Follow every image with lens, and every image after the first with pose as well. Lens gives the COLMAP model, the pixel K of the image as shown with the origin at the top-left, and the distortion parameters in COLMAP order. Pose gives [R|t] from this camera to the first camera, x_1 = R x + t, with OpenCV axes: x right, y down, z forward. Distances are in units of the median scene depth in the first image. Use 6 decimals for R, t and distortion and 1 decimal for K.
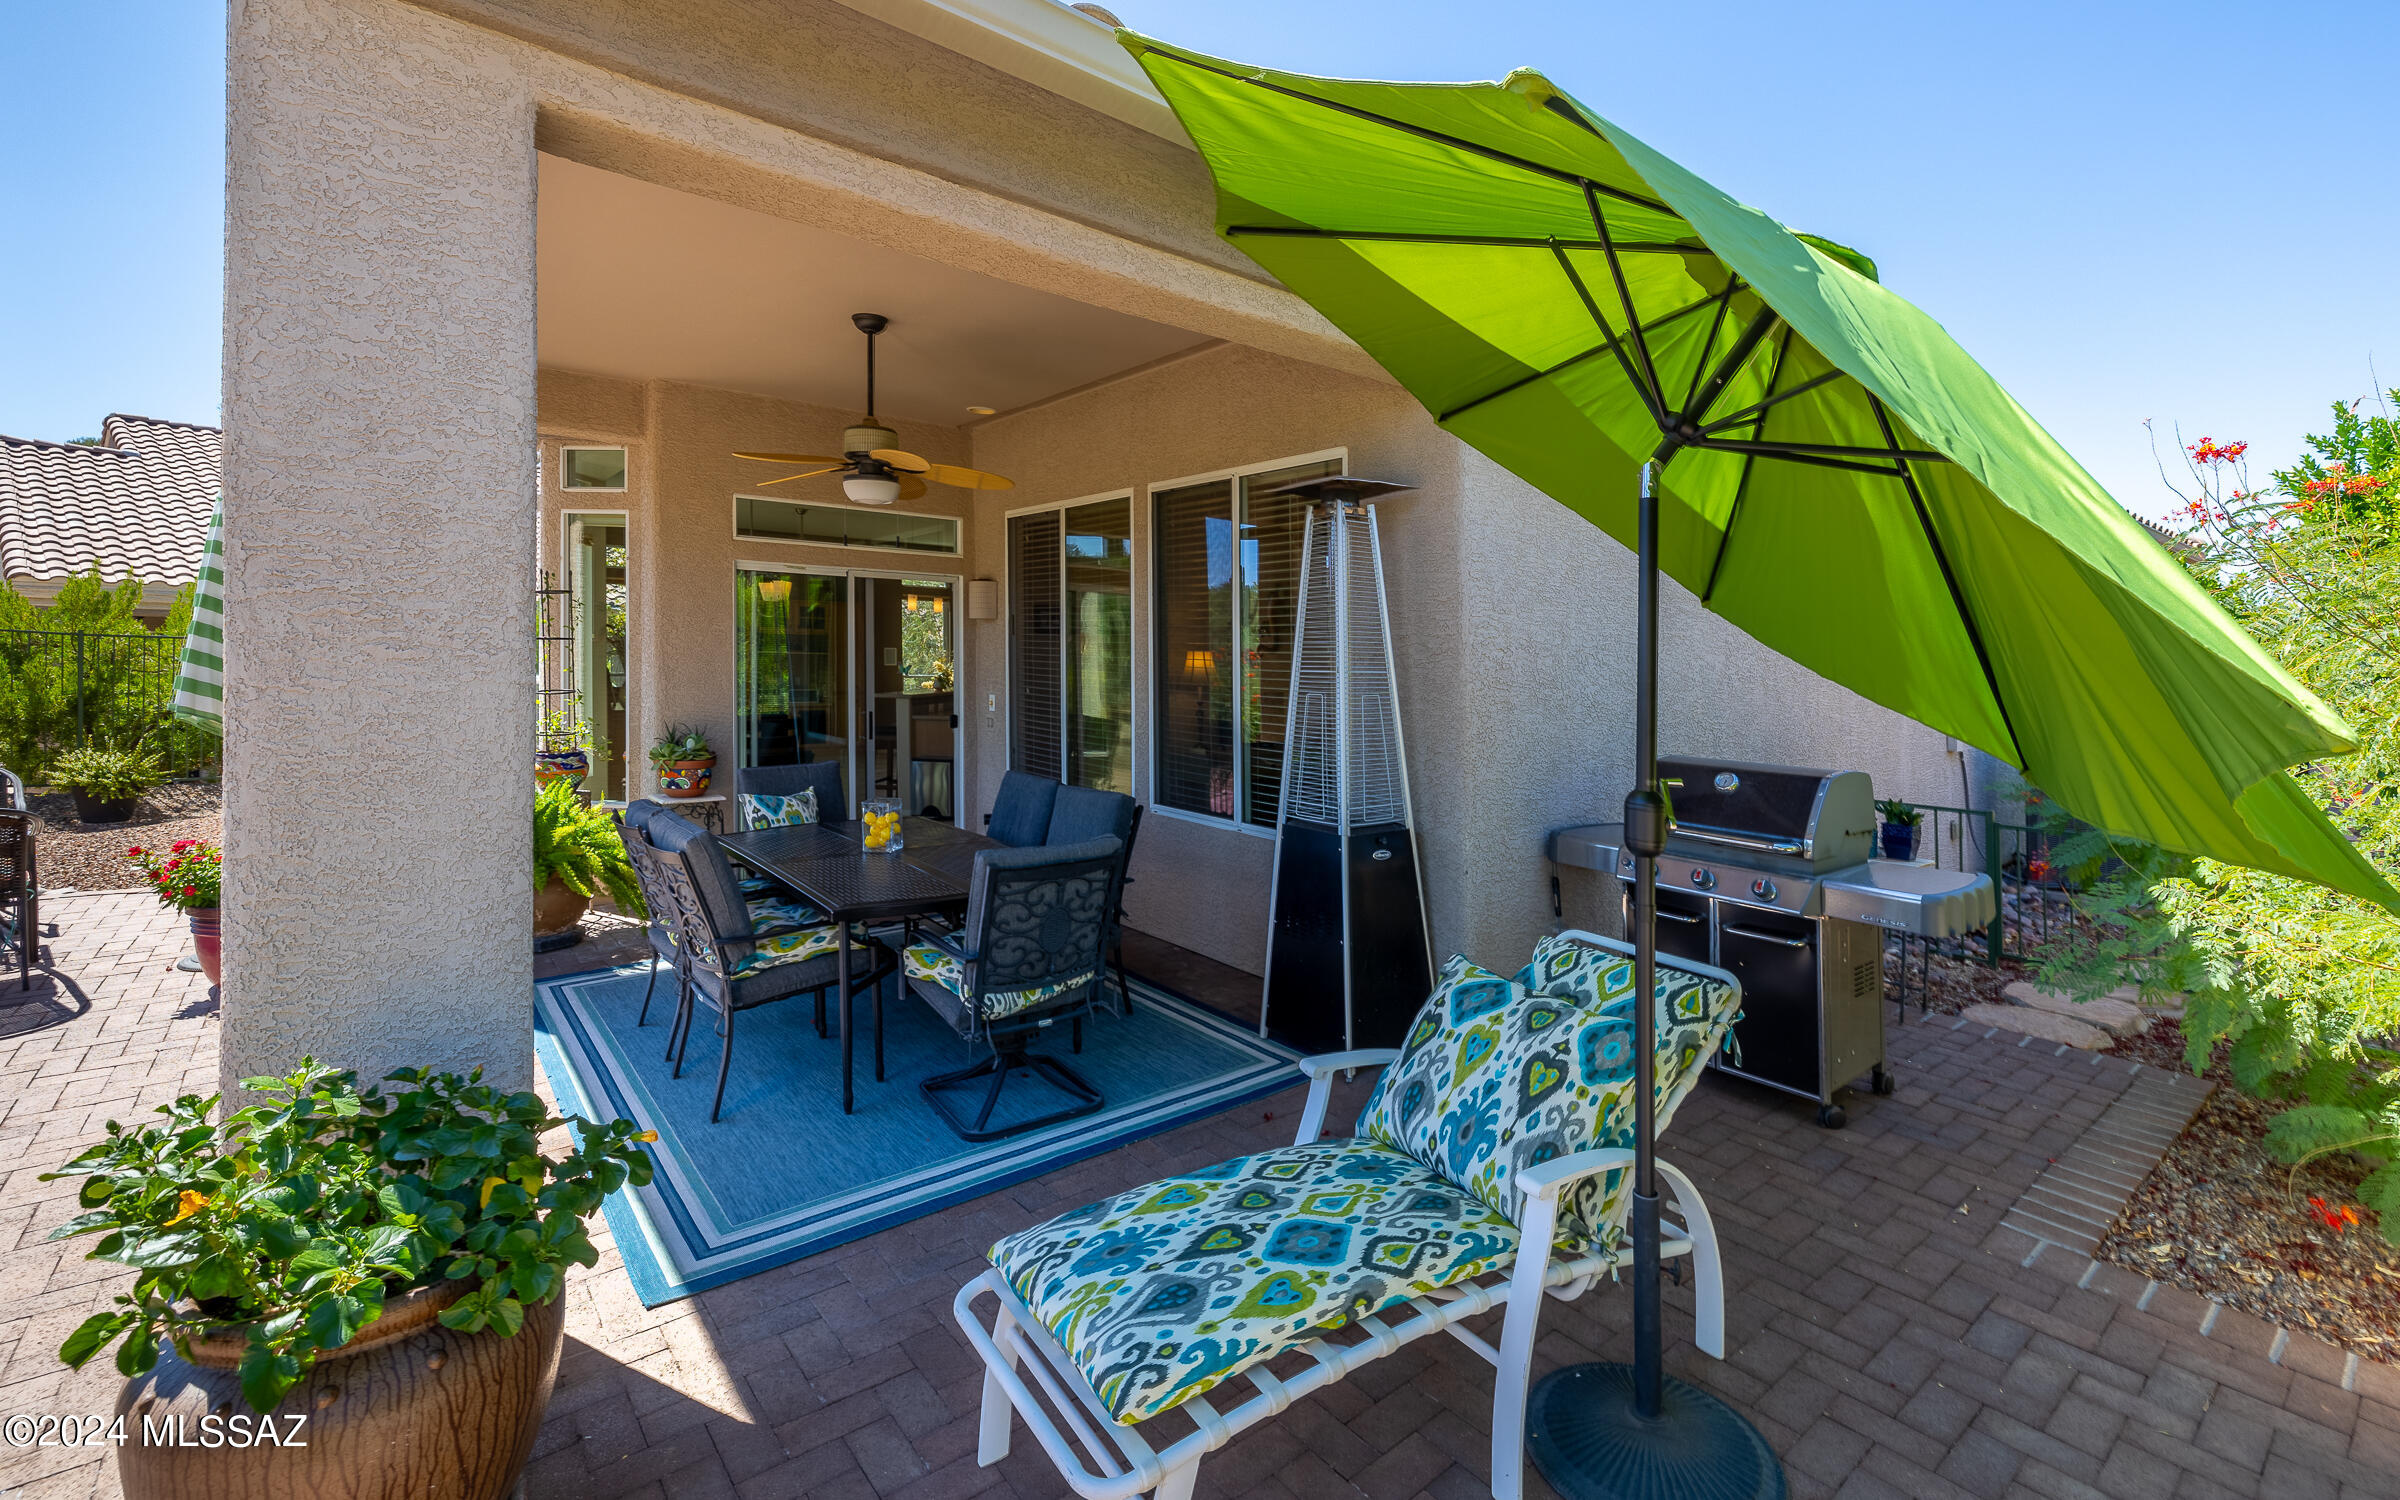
lens RADIAL K [[1042.7, 0, 1218.1], [0, 1042.7, 669.5], [0, 0, 1]] dist [-0.002347, -0.000357]
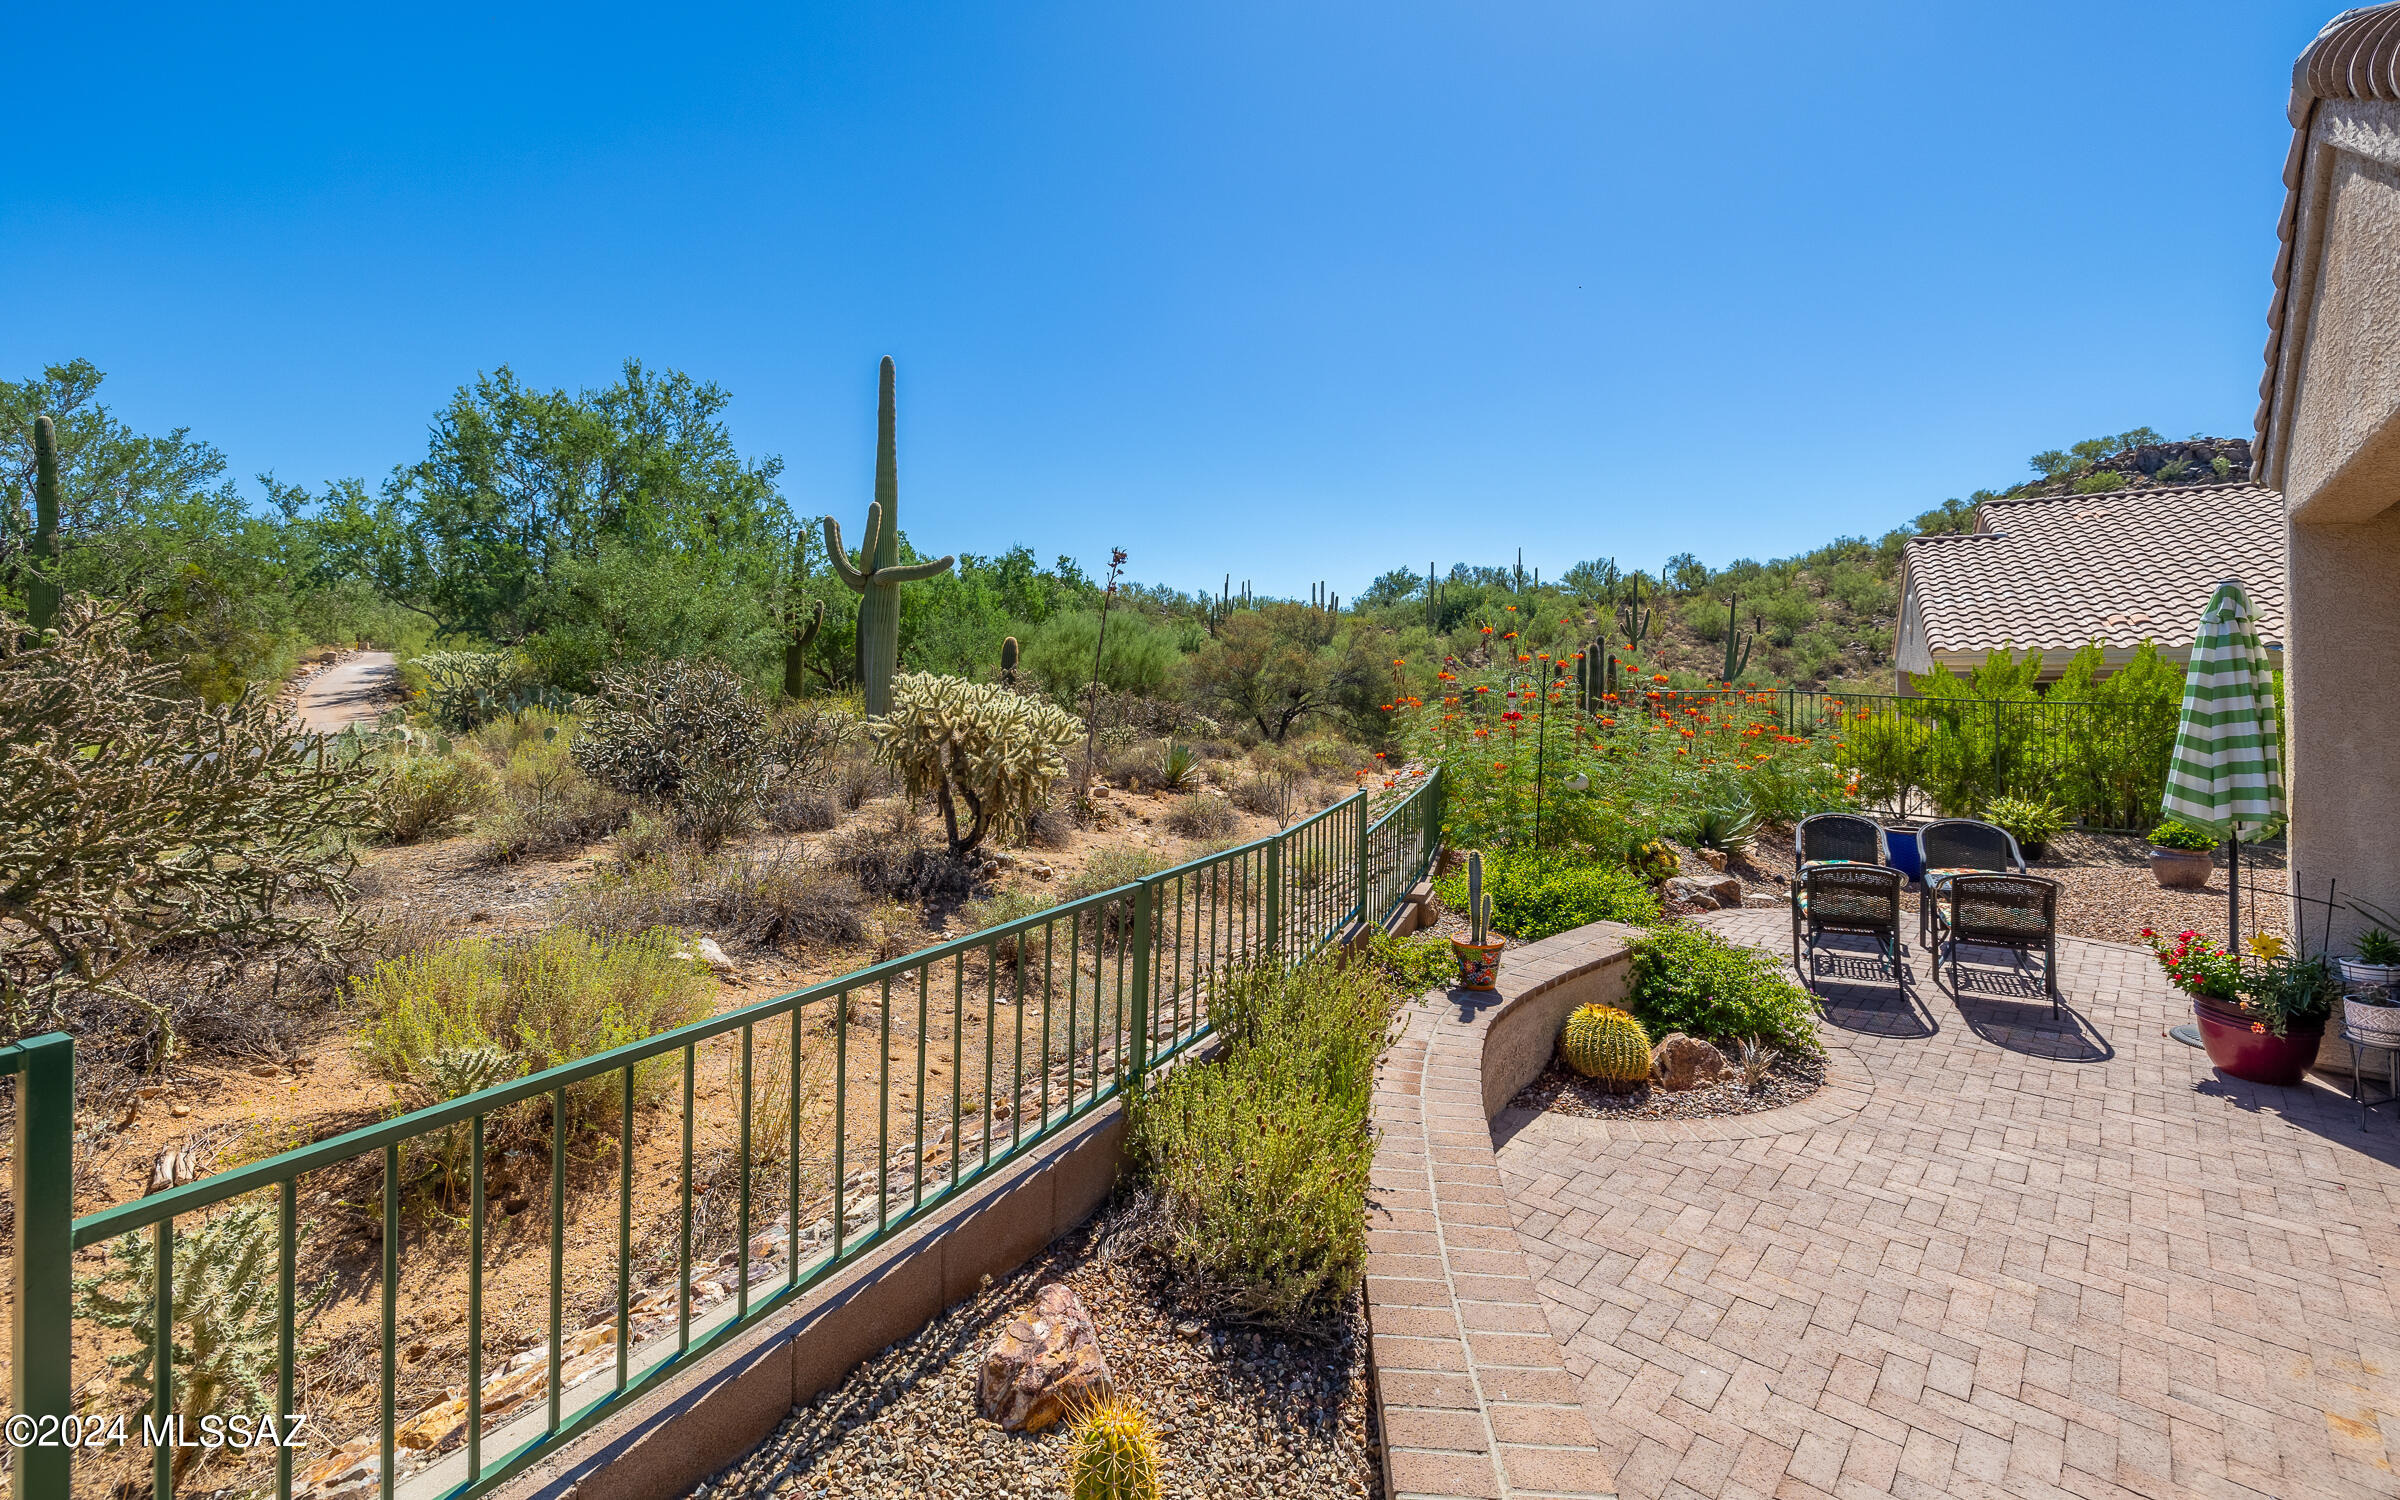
lens RADIAL K [[1042.7, 0, 1218.1], [0, 1042.7, 669.5], [0, 0, 1]] dist [-0.002347, -0.000357]
pose [[0.145551, -0.024972, -0.989036, -0.010831], [-0.000524, 0.999679, -0.025317, -0.058789], [0.989351, 0.004203, 0.145491, -0.138094]]
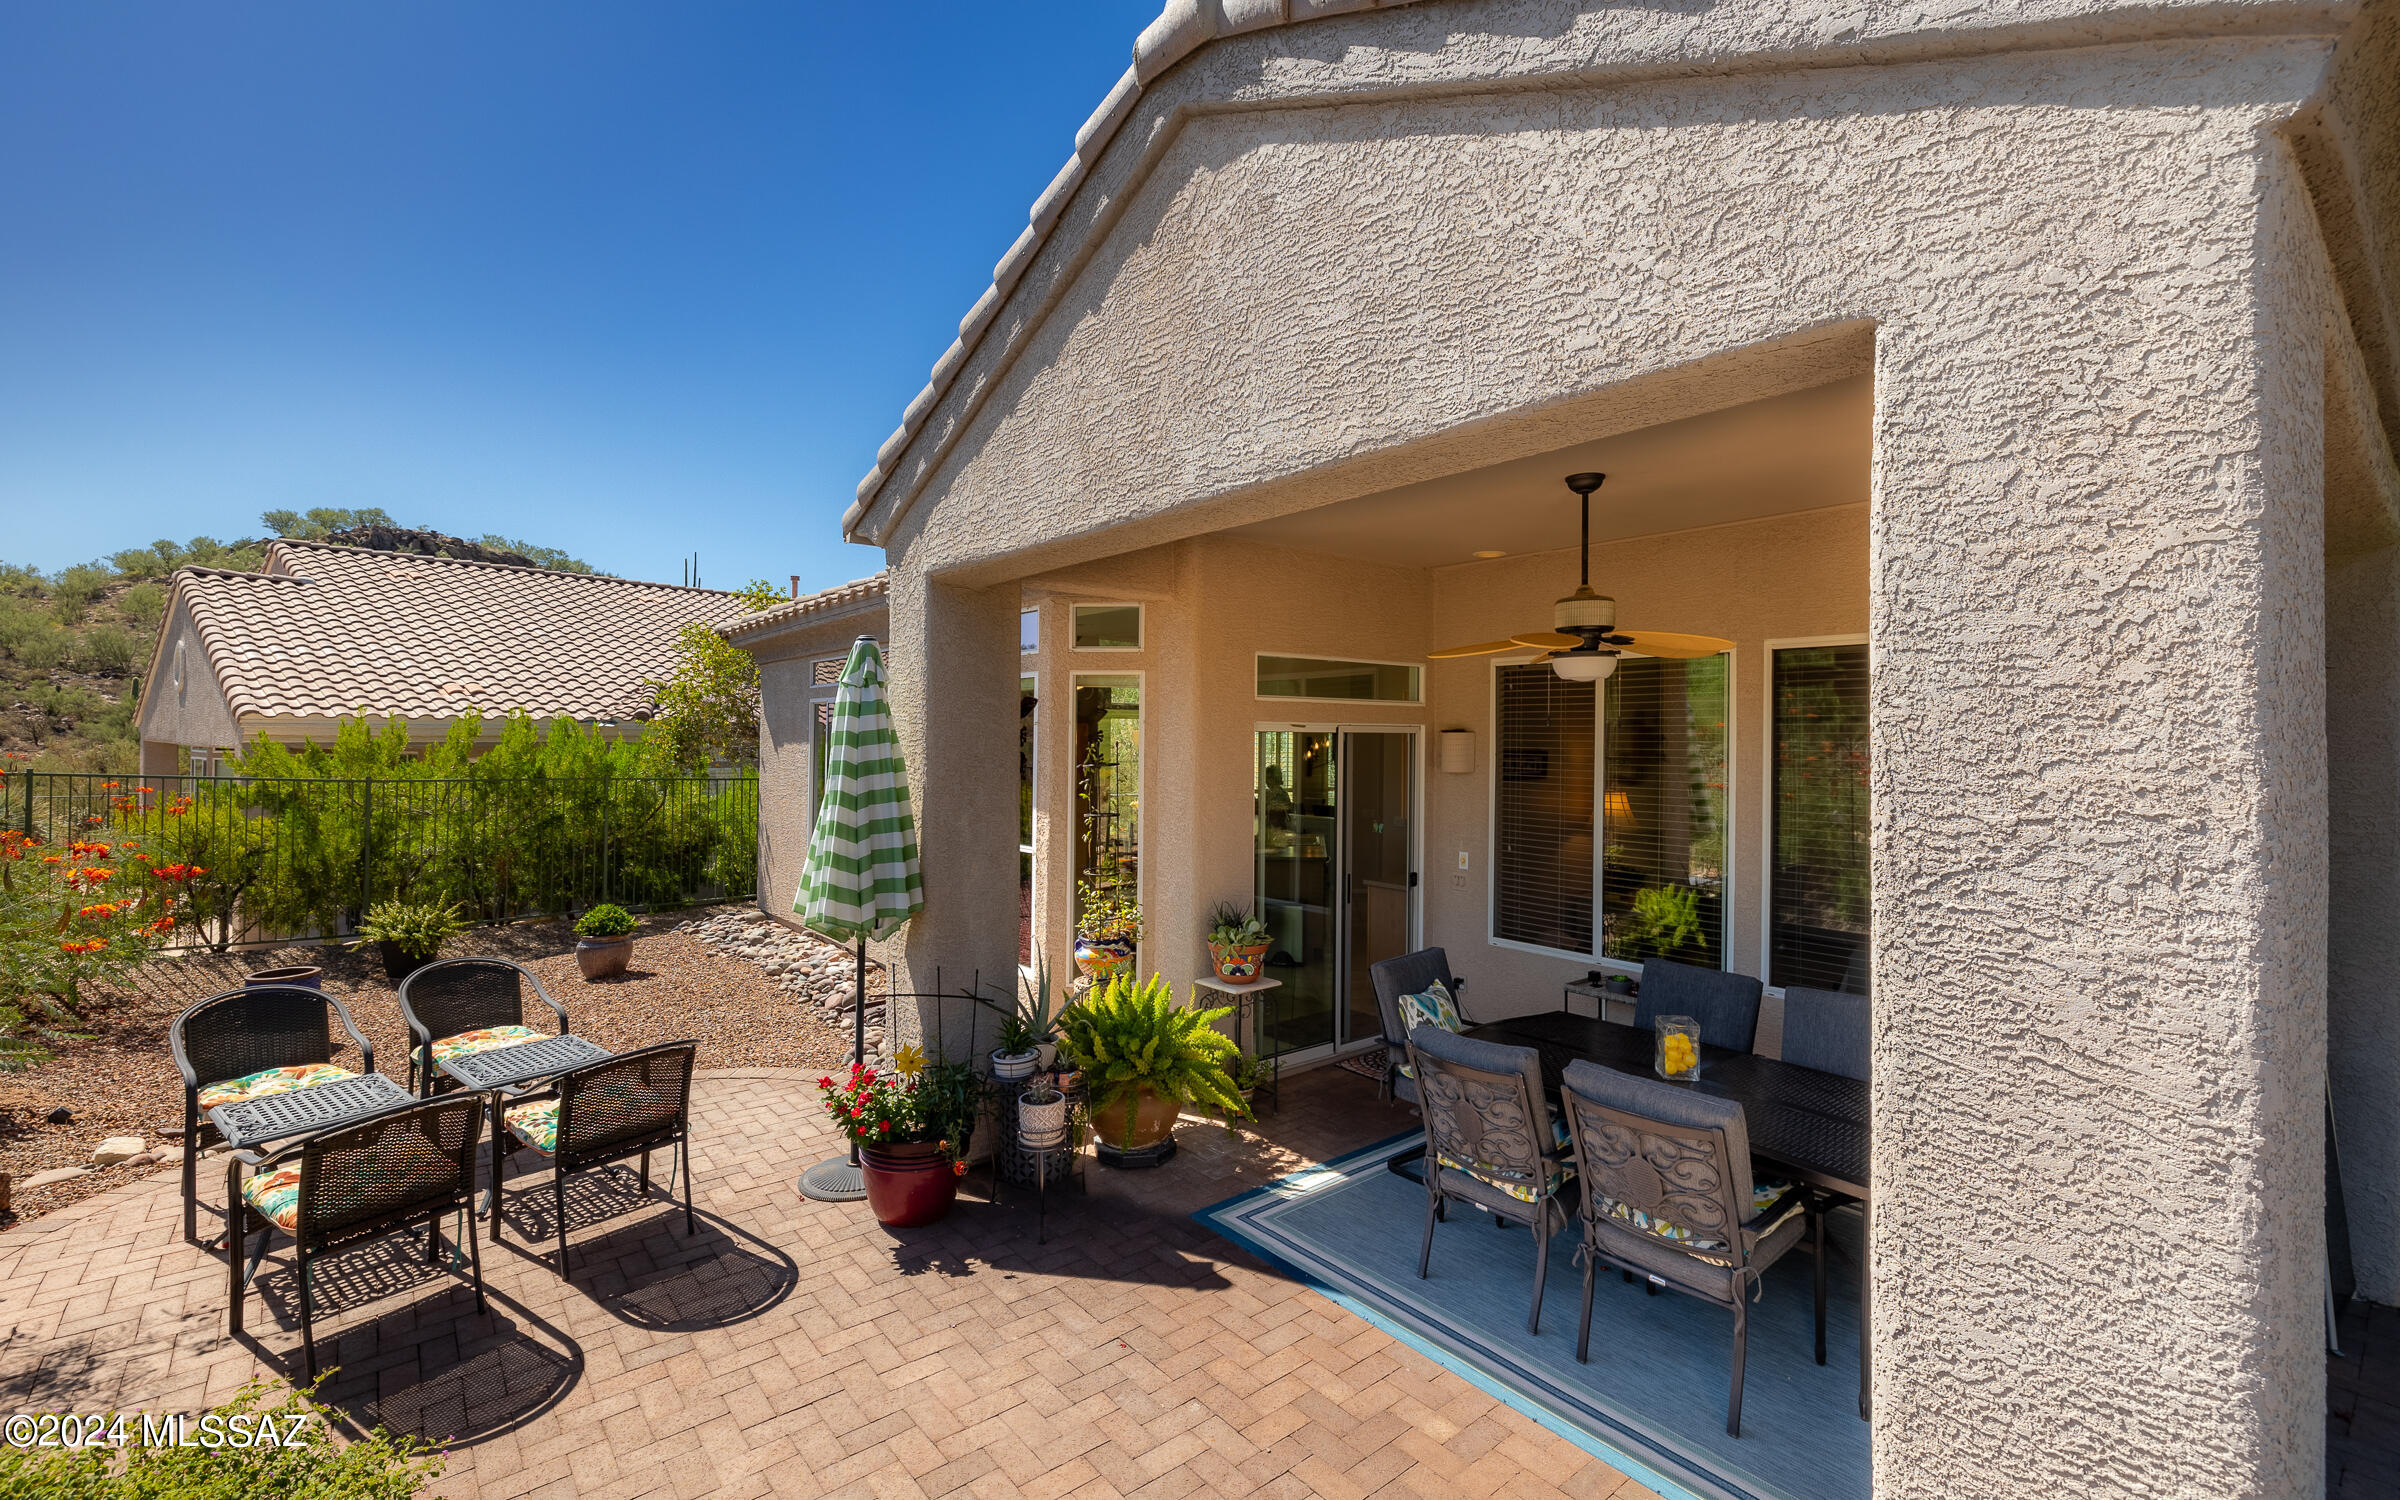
lens RADIAL K [[1034.0, 0, 1199.7], [0, 1034.0, 752.1], [0, 0, 1]] dist [-0.001741, -0.000308]
pose [[0.999746, -0.016124, -0.015715, -0.436966], [0.016085, 0.999867, -0.002603, -0.067124], [0.015755, 0.002350, 0.999873, 0.063900]]
